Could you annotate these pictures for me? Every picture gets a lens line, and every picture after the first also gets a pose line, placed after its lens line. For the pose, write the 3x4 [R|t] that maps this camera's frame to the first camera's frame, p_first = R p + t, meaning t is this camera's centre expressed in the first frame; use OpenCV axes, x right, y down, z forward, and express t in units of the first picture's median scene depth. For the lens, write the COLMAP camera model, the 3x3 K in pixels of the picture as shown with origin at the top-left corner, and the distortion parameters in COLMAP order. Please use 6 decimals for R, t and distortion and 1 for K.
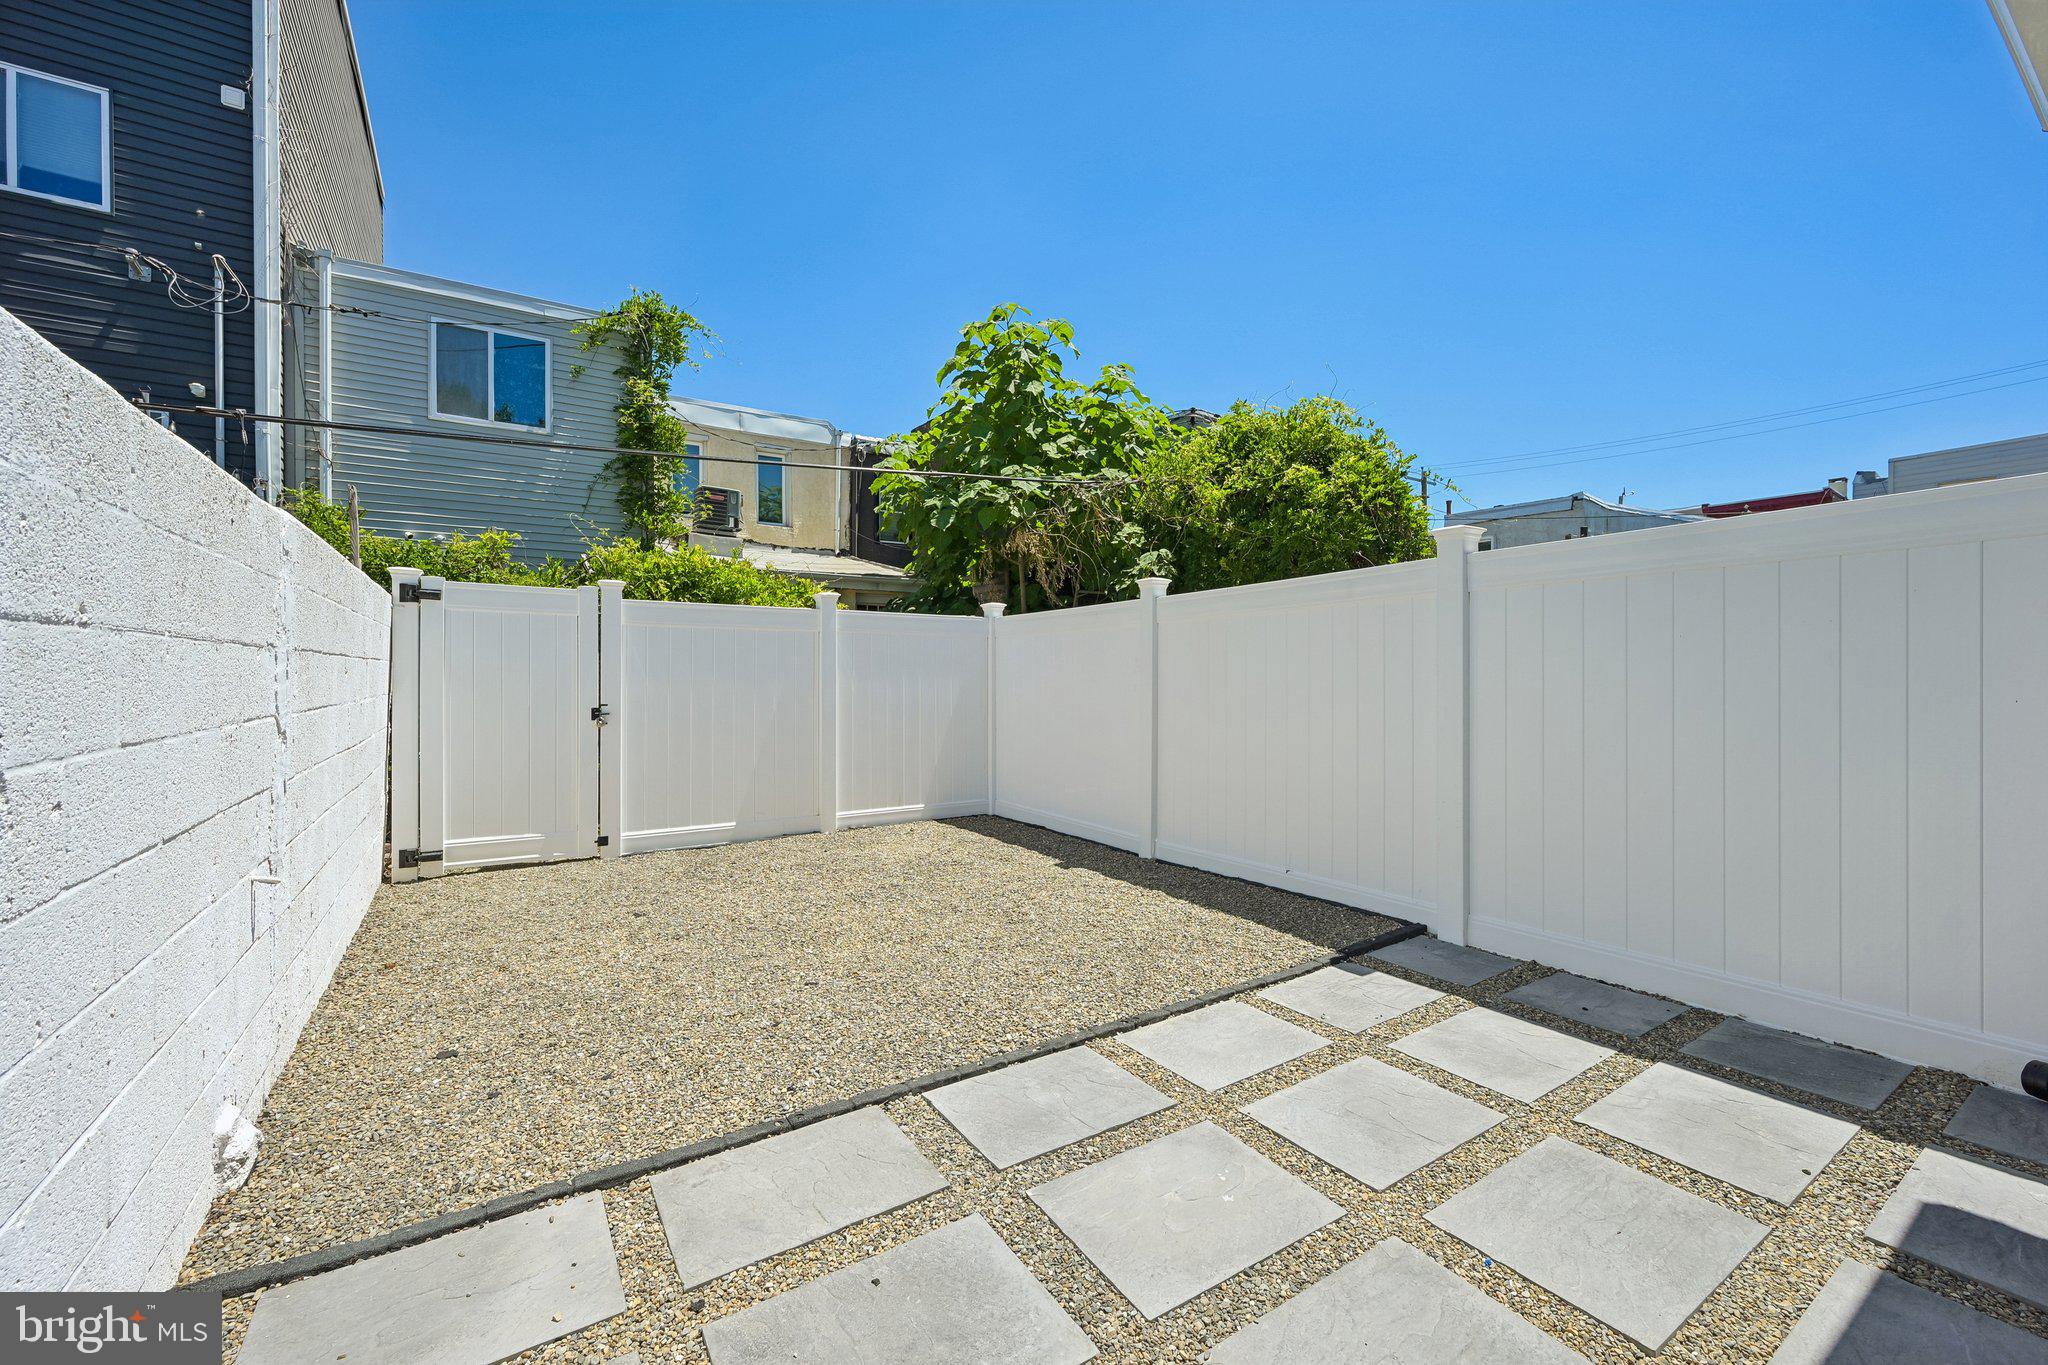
lens RADIAL K [[811.0, 0, 1033.9], [0, 811.0, 676.8], [0, 0, 1]] dist [-0.000581, 0.000298]
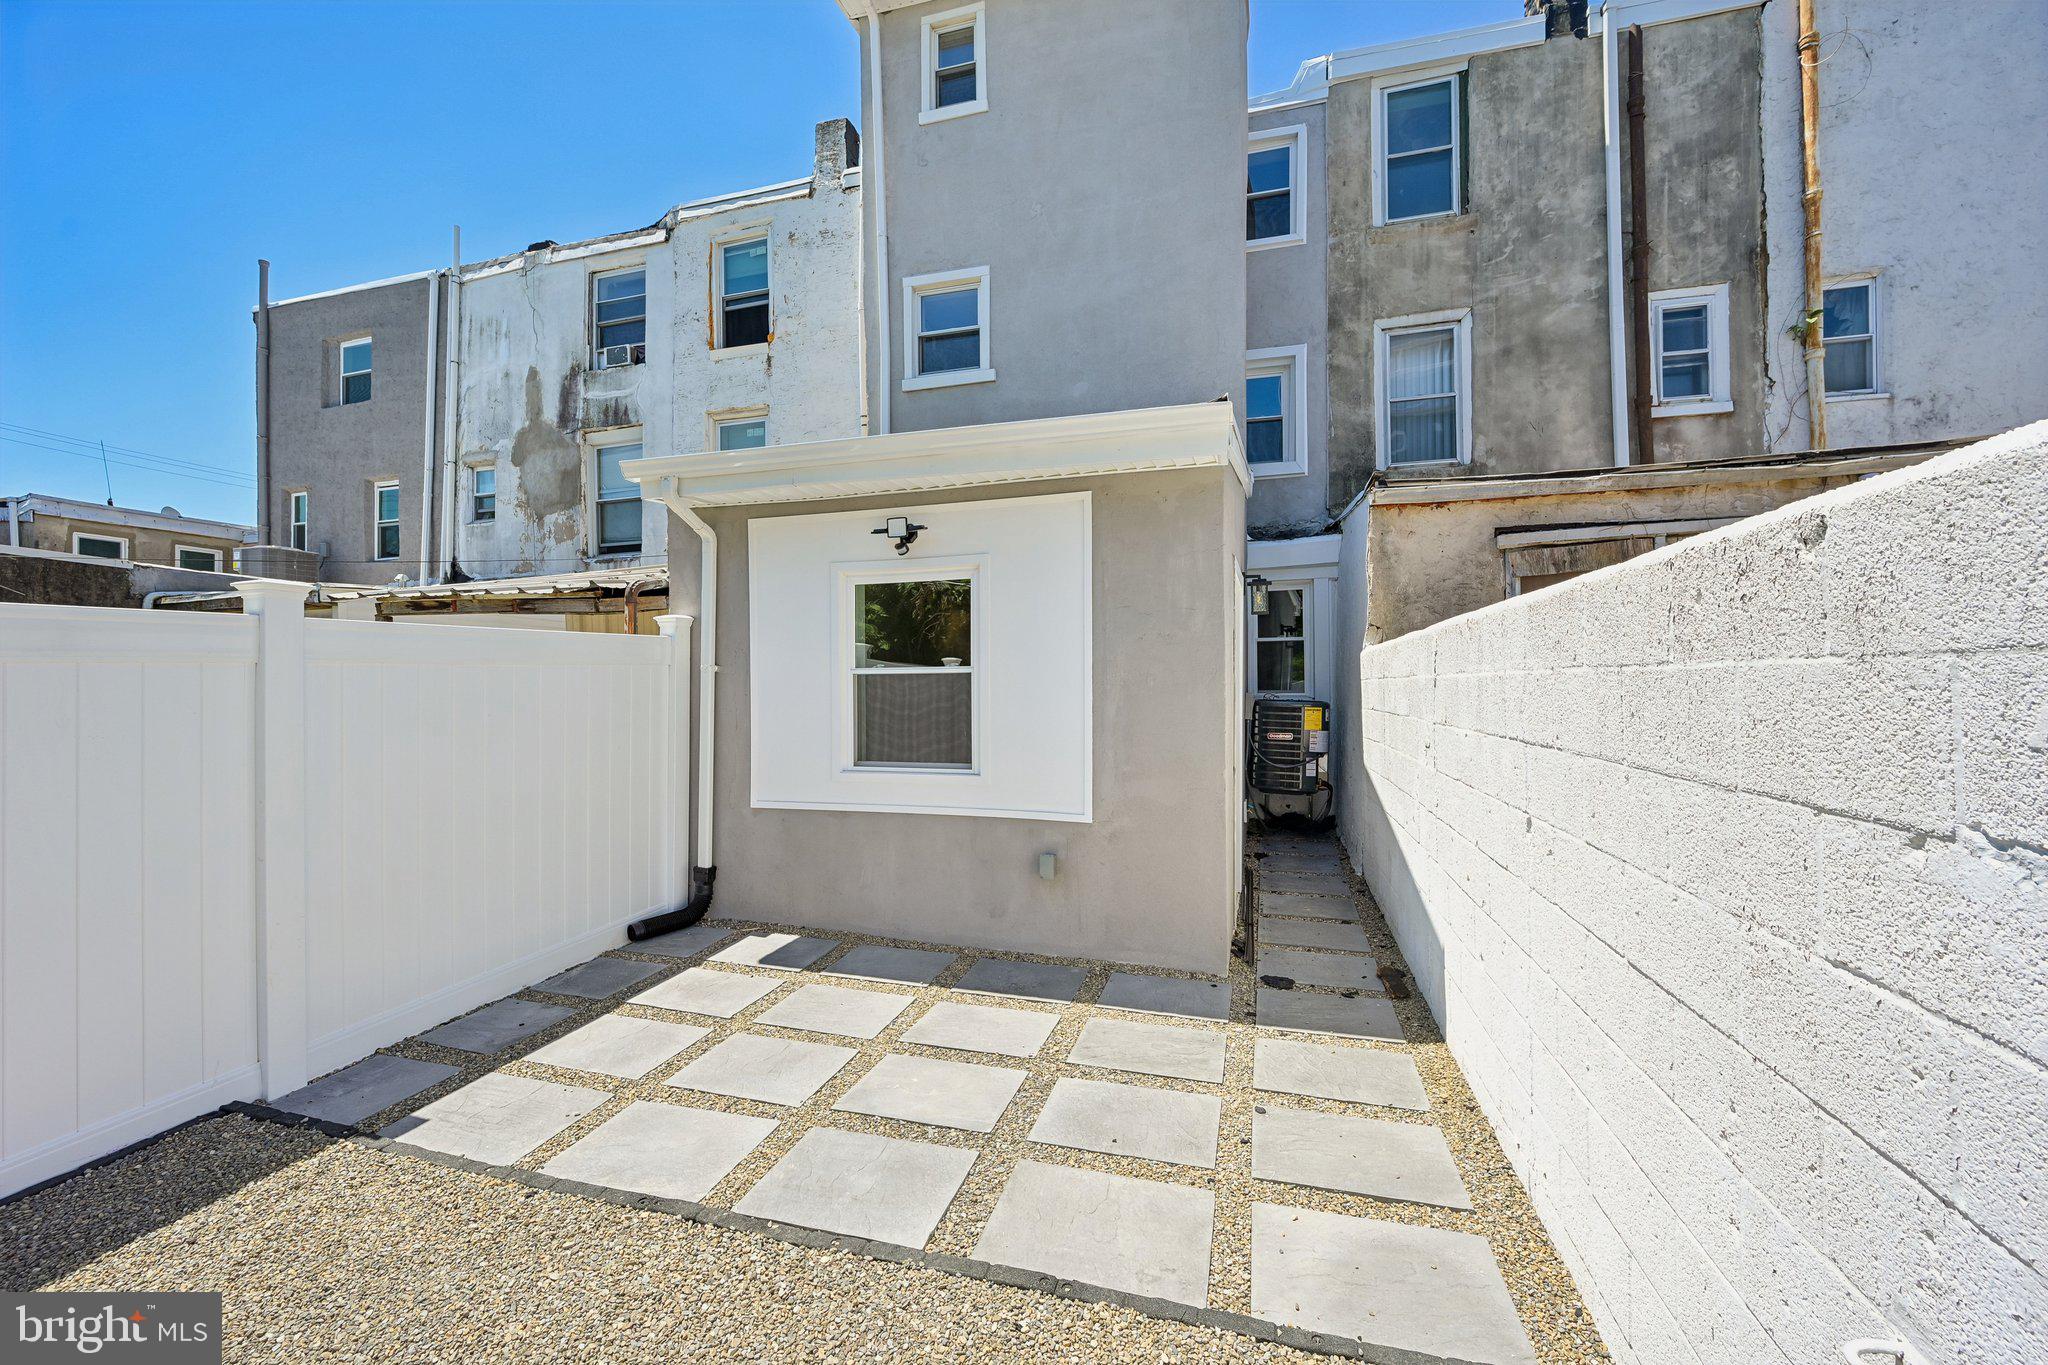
lens RADIAL K [[811.0, 0, 1026.4], [0, 811.0, 669.3], [0, 0, 1]] dist [-0.000581, 0.000298]
pose [[-0.650197, 0.021448, 0.759463, -0.762089], [0.012137, 0.999767, -0.017844, -0.091242], [-0.759669, -0.002384, -0.650306, 1.258882]]
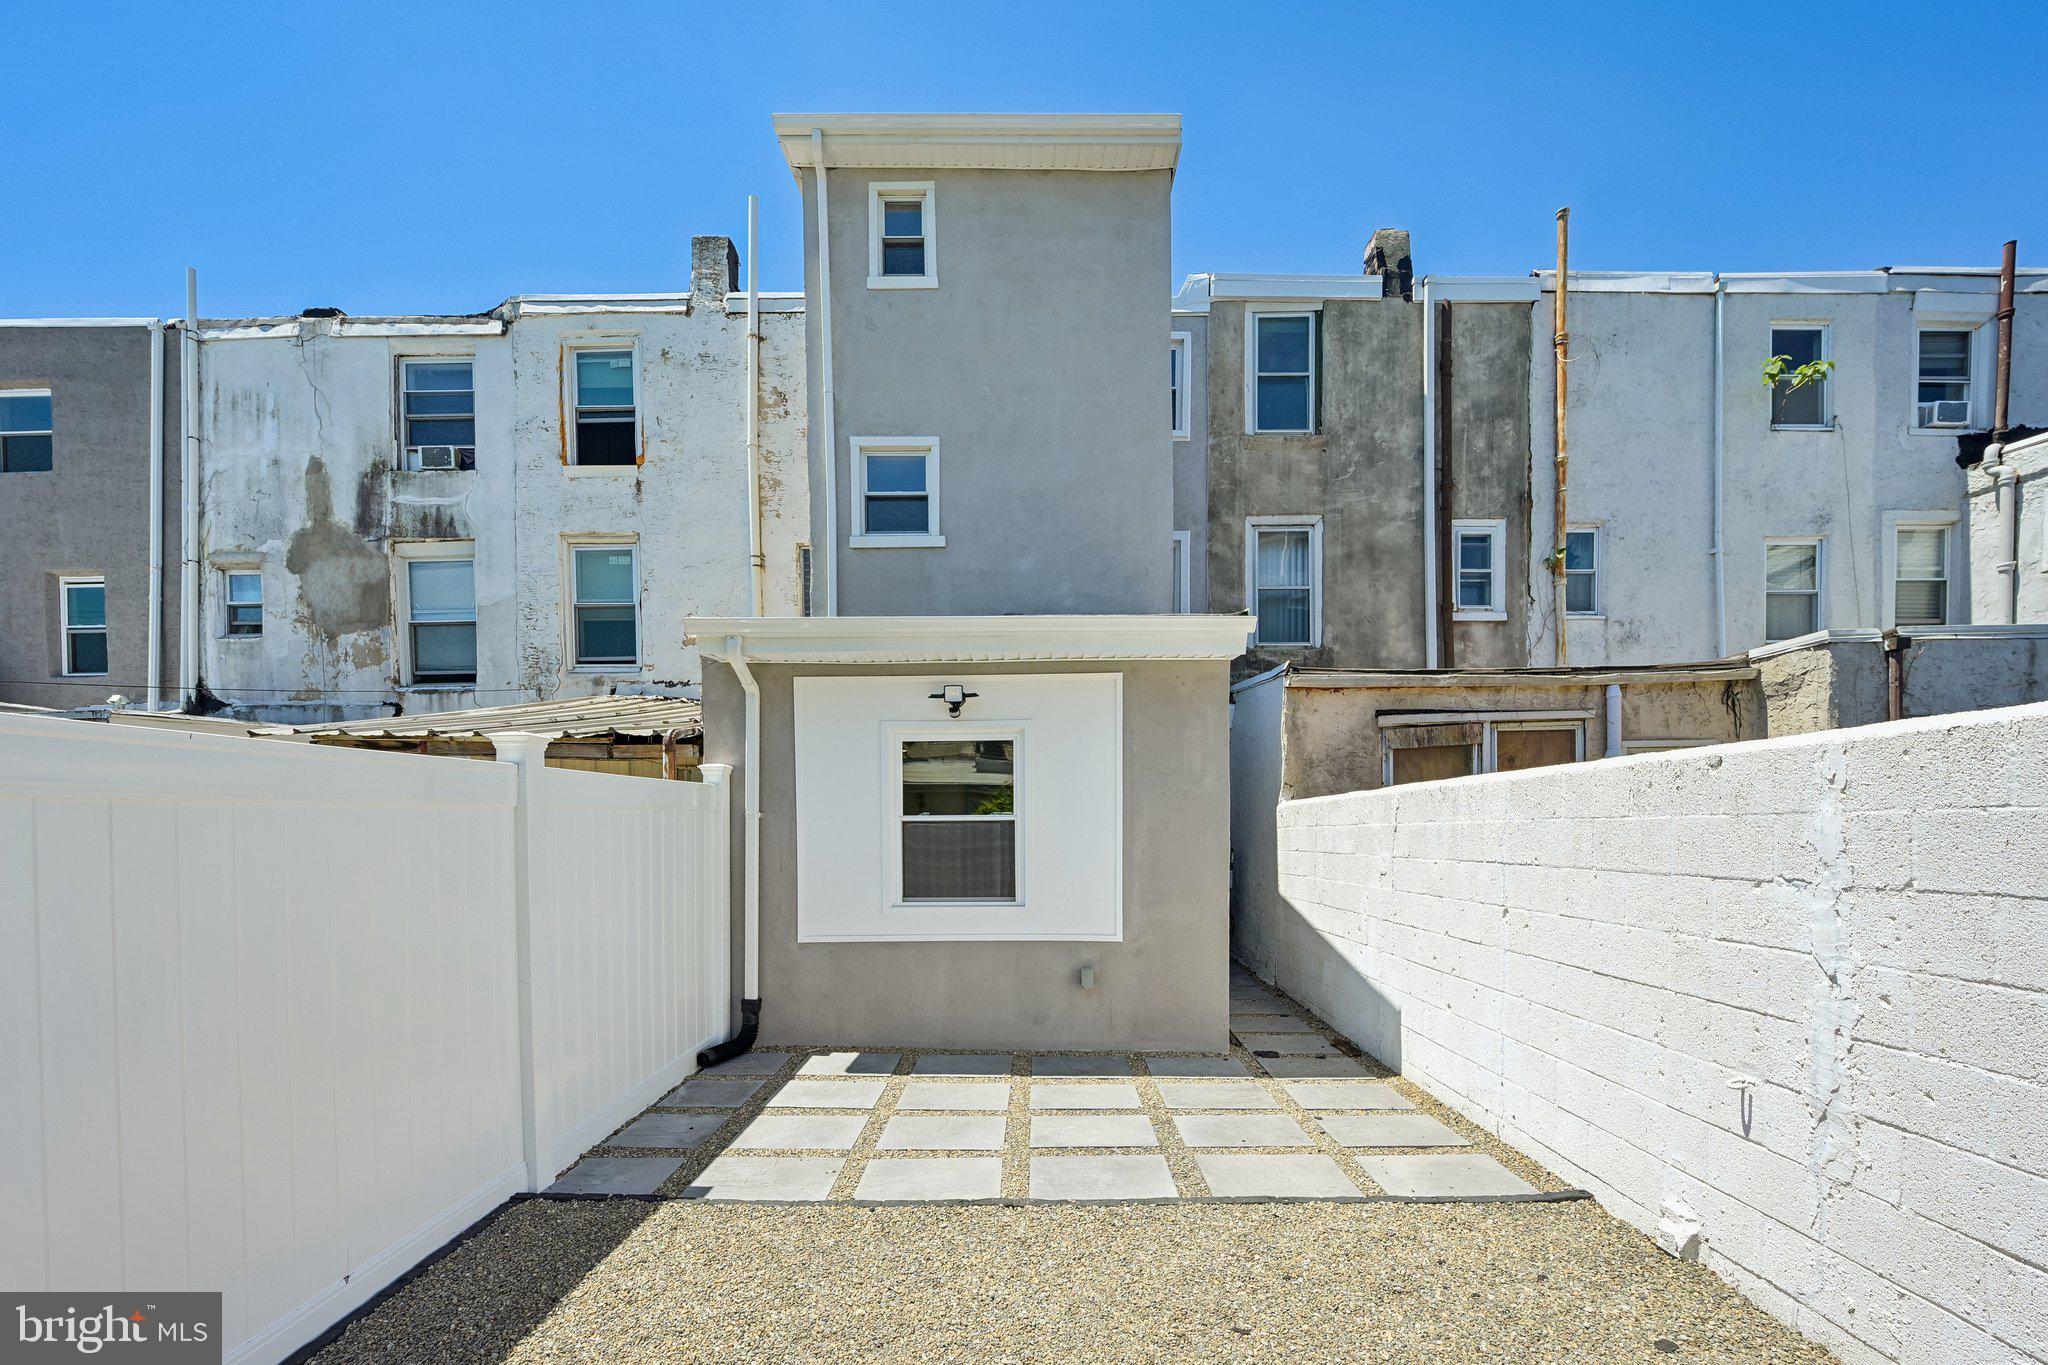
lens RADIAL K [[811.0, 0, 1072.4], [0, 811.0, 841.5], [0, 0, 1]] dist [-0.000581, 0.000298]
pose [[-0.825917, 0.000467, 0.563792, -0.641185], [0.009986, 0.999855, 0.013801, -0.089092], [-0.563703, 0.017029, -0.825802, 1.846326]]
